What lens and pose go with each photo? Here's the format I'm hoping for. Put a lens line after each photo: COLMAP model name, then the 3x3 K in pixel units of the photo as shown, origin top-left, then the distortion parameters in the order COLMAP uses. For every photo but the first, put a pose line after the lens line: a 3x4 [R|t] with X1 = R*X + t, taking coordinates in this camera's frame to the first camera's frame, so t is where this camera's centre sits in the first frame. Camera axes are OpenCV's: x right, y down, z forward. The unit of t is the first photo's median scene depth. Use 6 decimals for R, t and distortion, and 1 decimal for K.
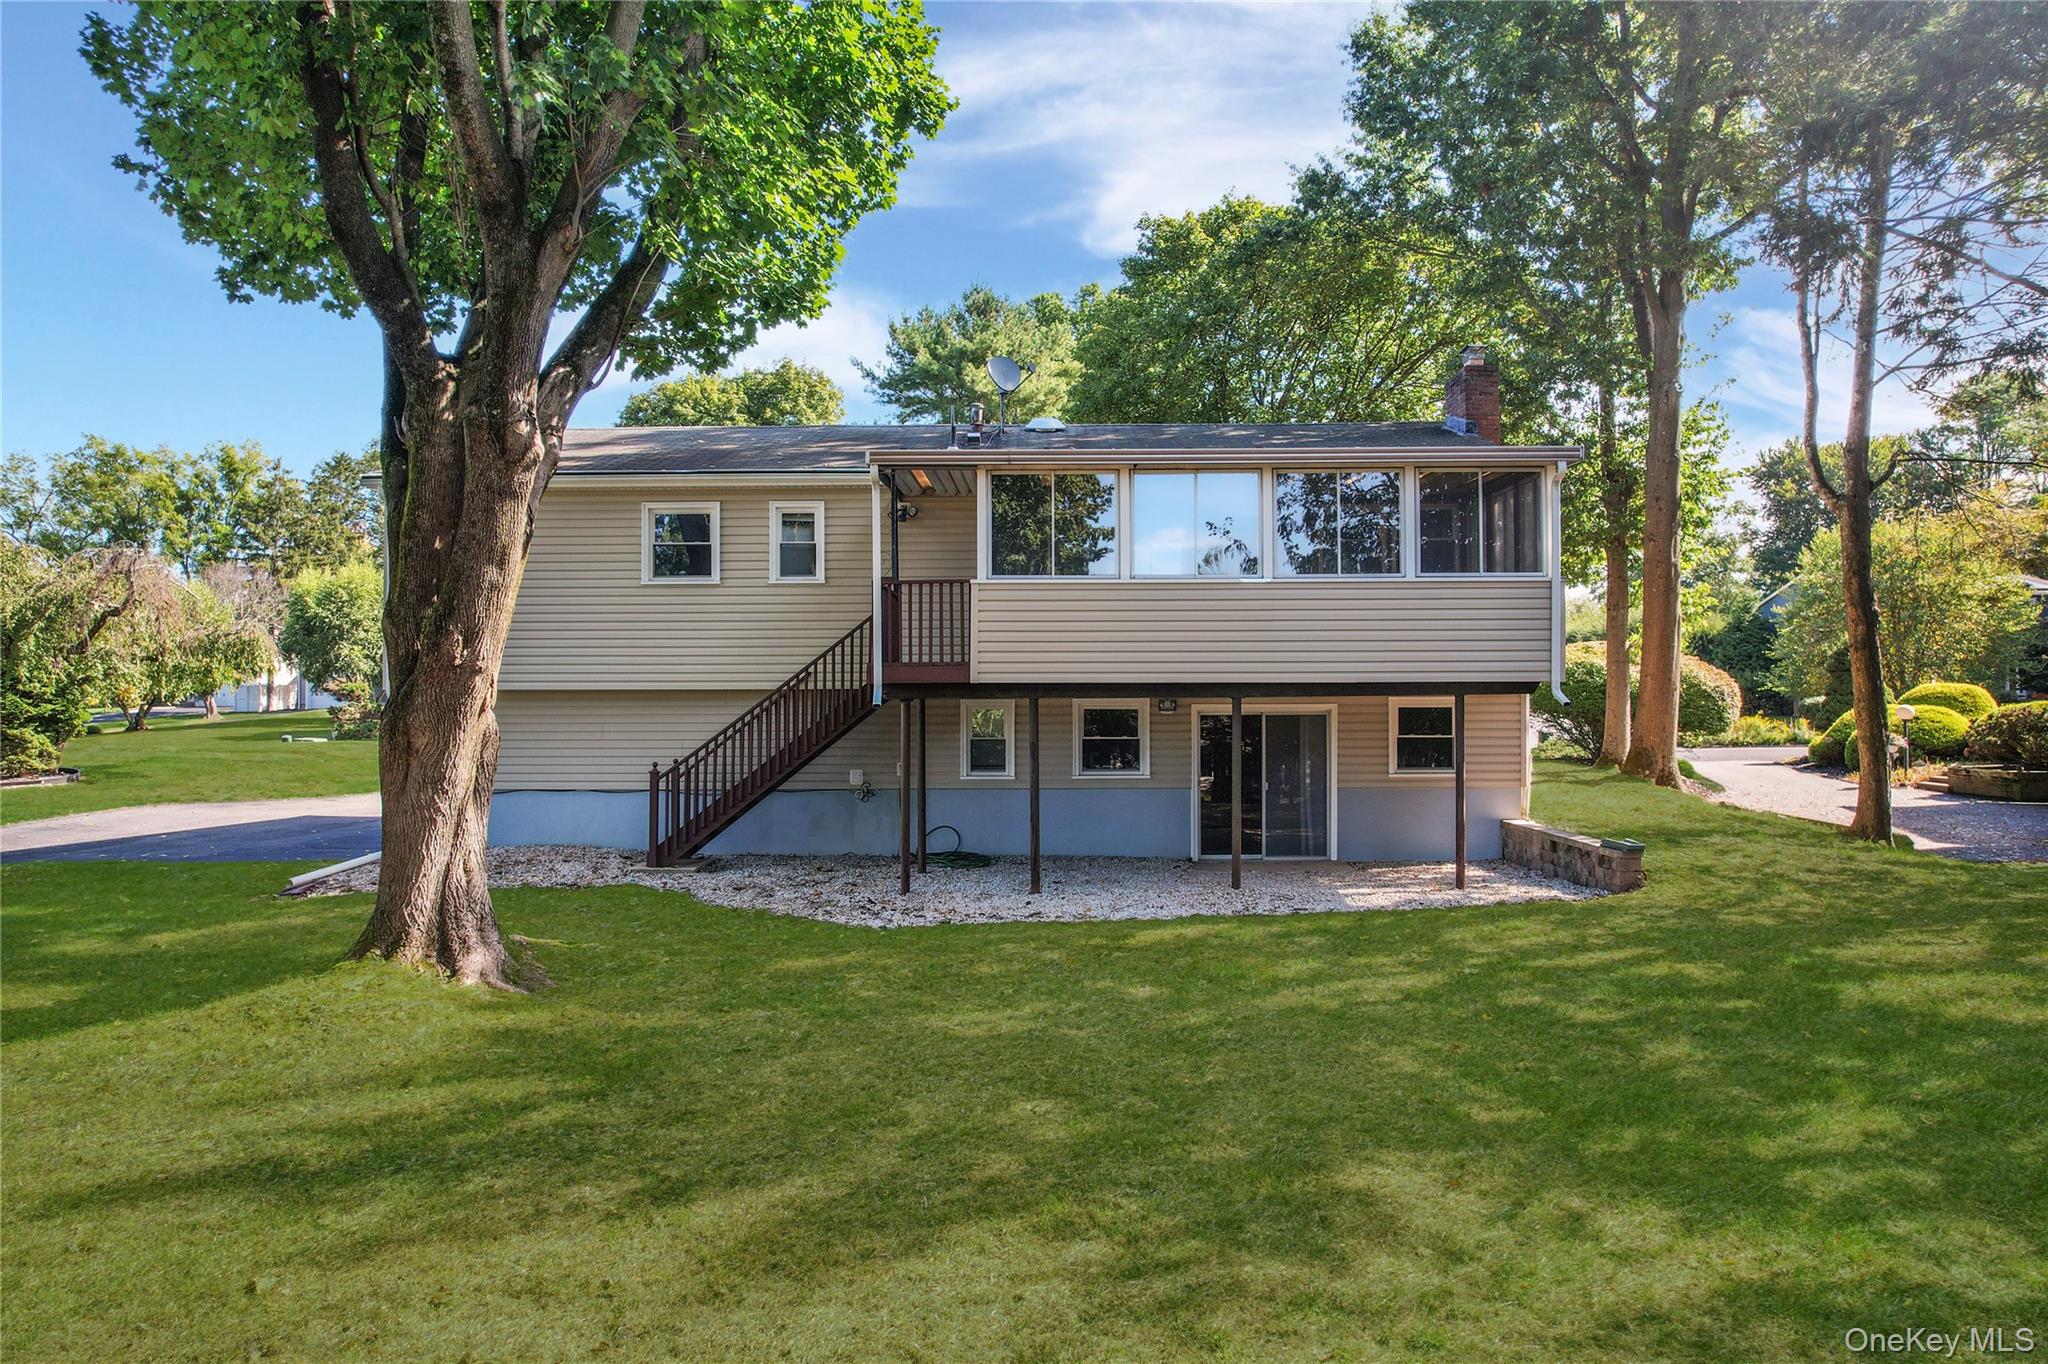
lens RADIAL K [[1311.8, 0, 1029.9], [0, 1311.8, 680.8], [0, 0, 1]] dist [-0.083082, 0.074735]
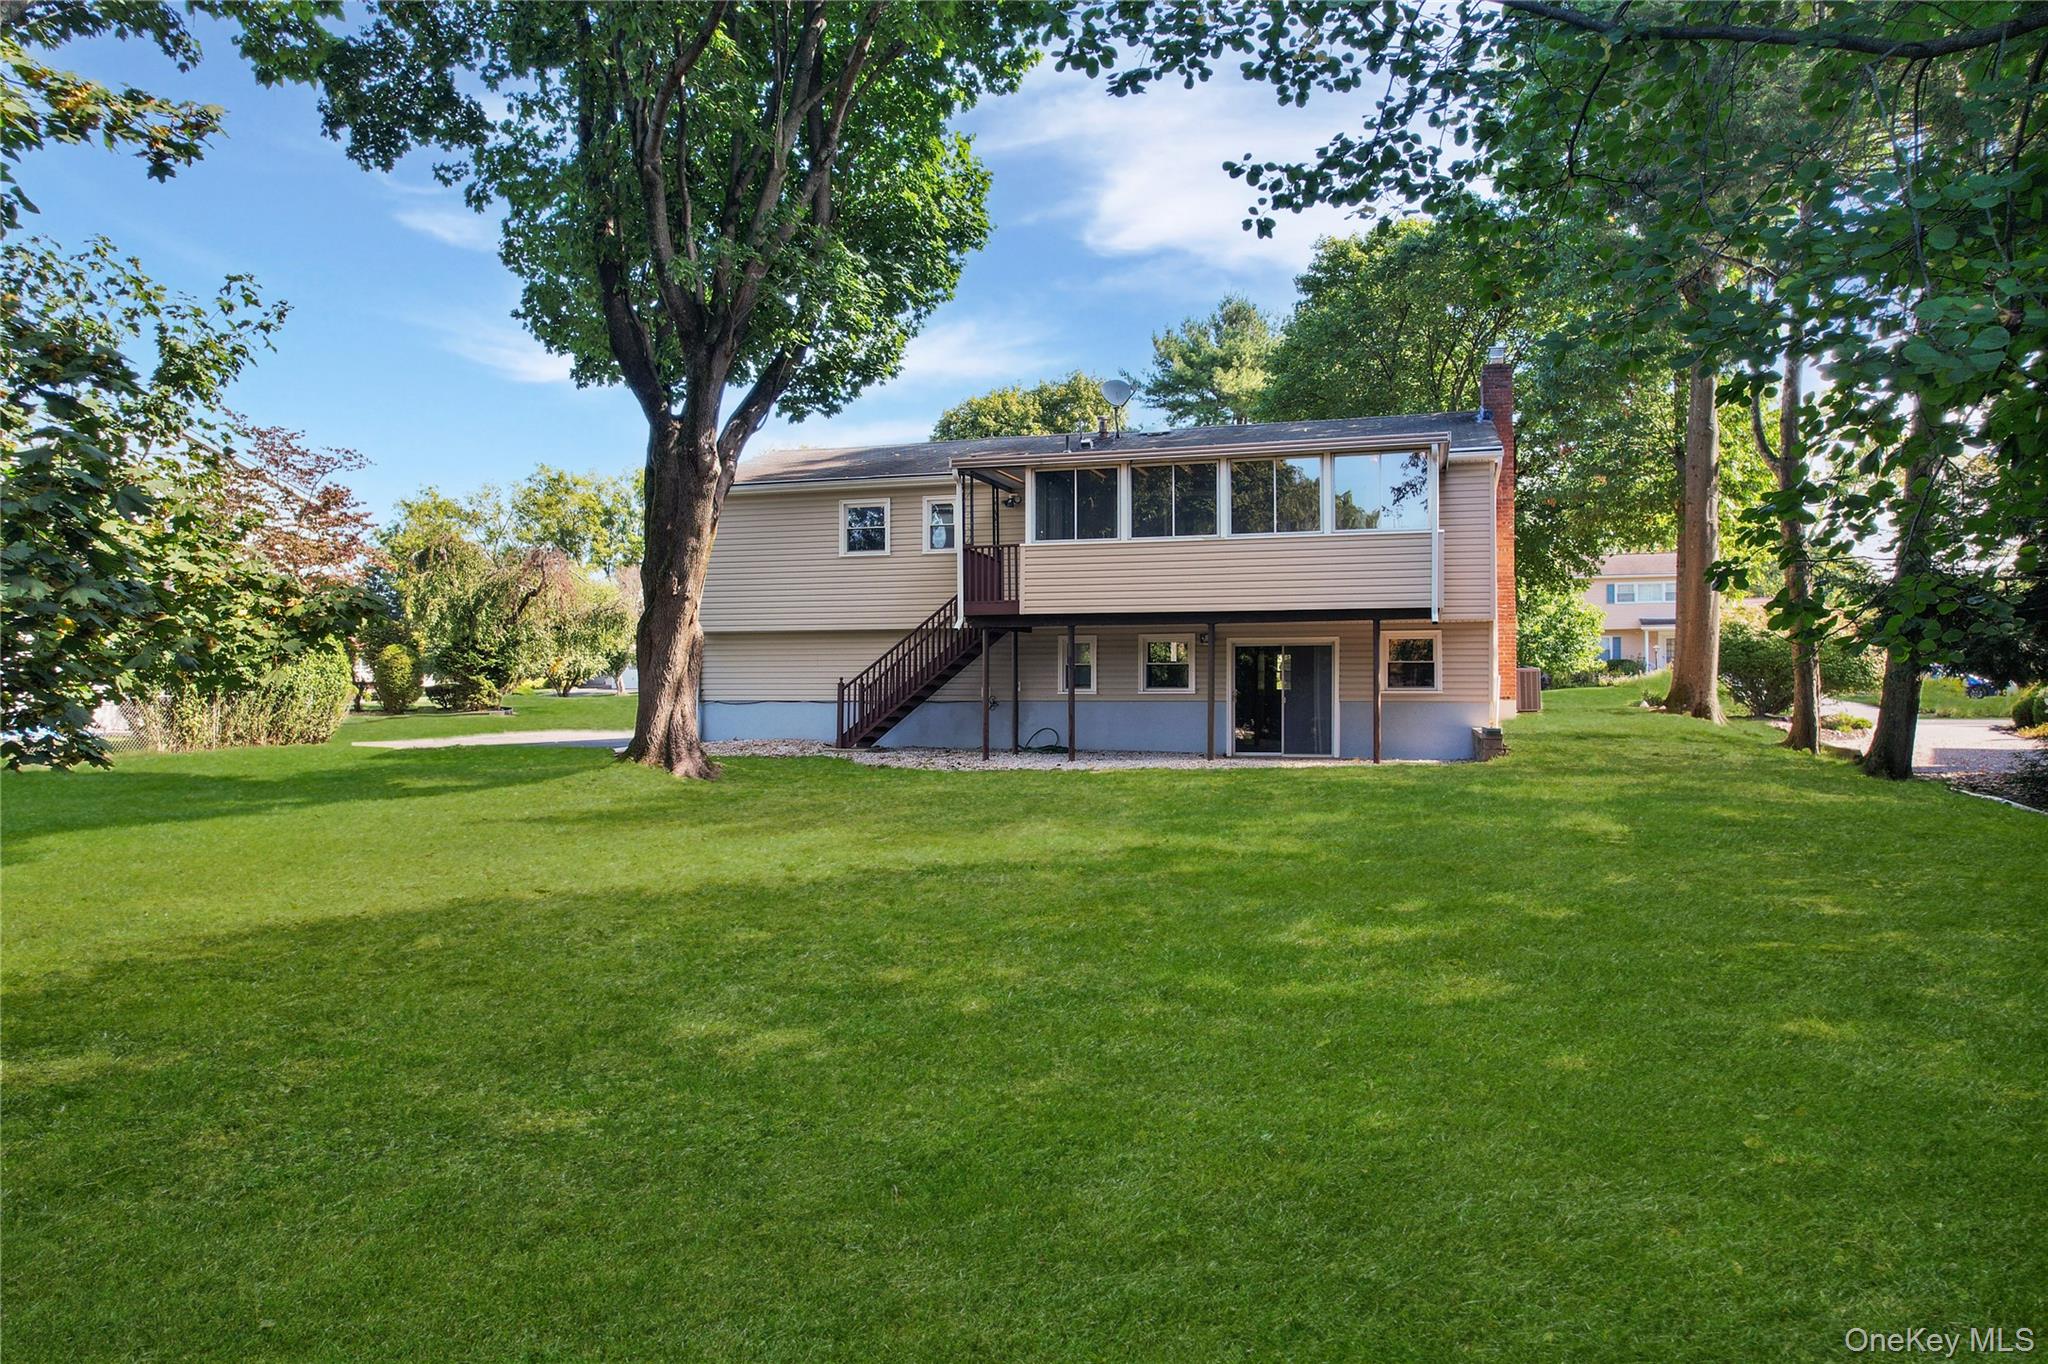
lens RADIAL K [[1301.2, 0, 1020.5], [0, 1301.2, 676.0], [0, 0, 1]] dist [-0.041929, -0.000853]
pose [[0.961329, 0.000651, -0.275401, 0.217121], [-0.000792, 1.000000, -0.000400, 0.043364], [0.275401, 0.000602, 0.961329, -0.246220]]
